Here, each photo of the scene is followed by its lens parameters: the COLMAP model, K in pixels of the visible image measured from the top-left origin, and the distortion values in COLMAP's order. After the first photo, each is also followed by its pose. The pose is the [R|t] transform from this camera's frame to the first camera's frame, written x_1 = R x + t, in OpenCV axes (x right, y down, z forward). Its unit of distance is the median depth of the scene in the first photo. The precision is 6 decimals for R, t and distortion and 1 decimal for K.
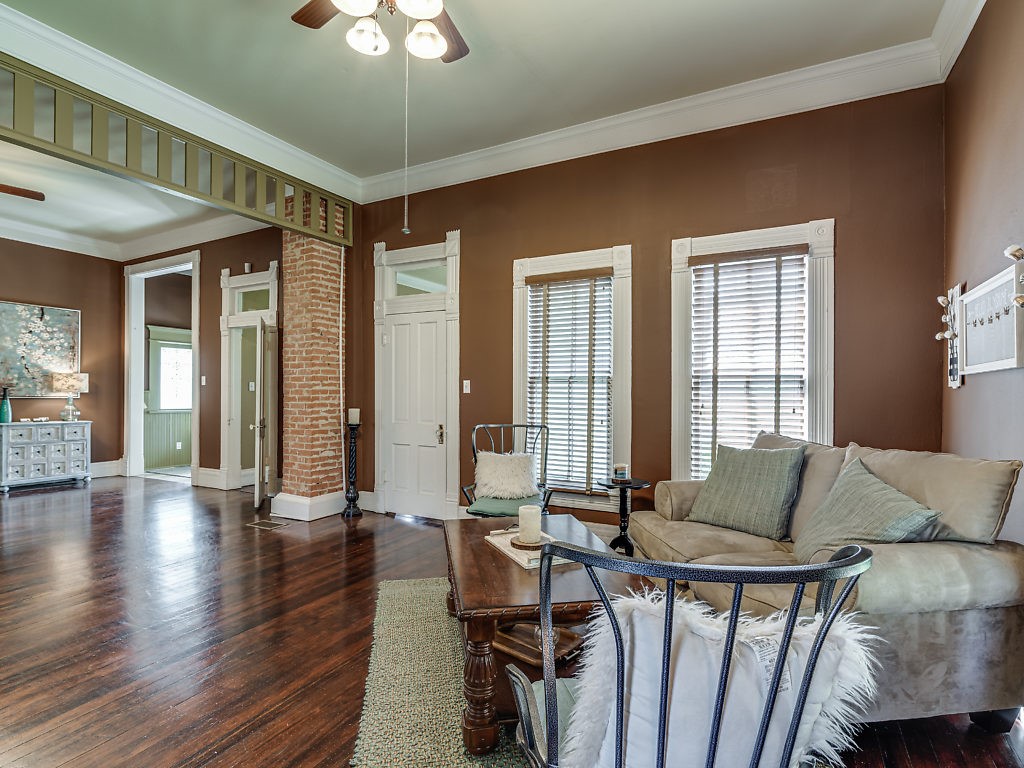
lens RADIAL K [[519.9, 0, 511.8], [0, 519.9, 393.2], [0, 0, 1]] dist [-0.019096, 0.008838]
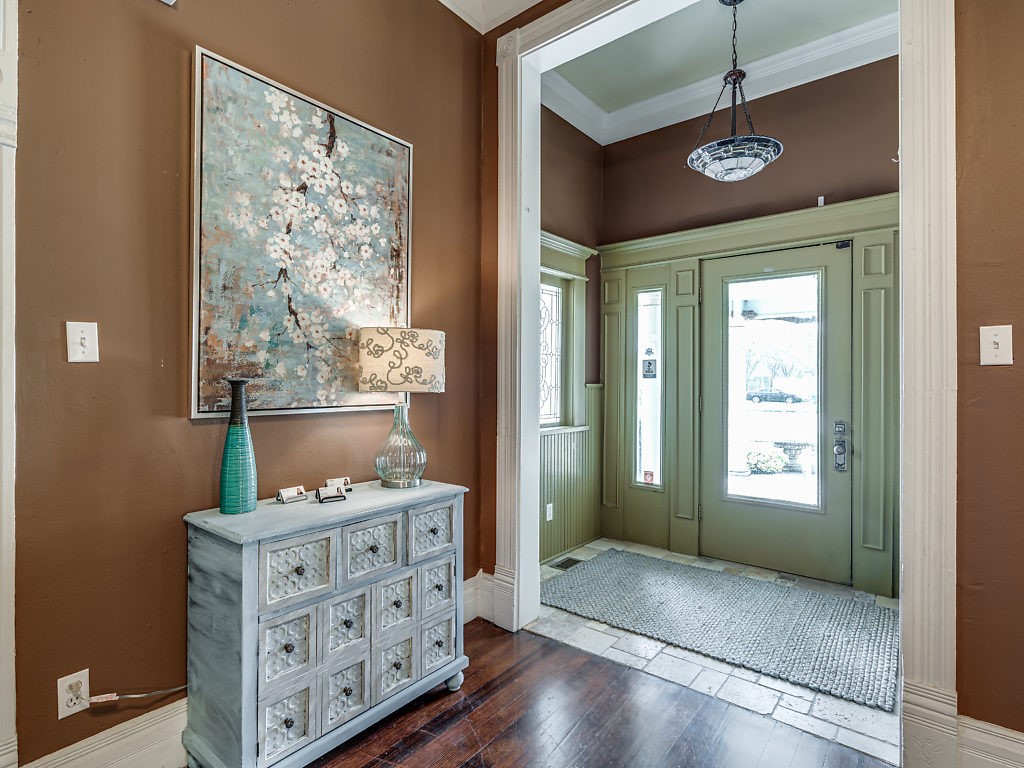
lens RADIAL K [[519.9, 0, 508.9], [0, 519.9, 376.0], [0, 0, 1]] dist [-0.019096, 0.008838]
pose [[0.982095, -0.006844, -0.188259, -0.762006], [0.005392, 0.999952, -0.008222, -0.008907], [0.188307, 0.007059, 0.982085, 0.730606]]
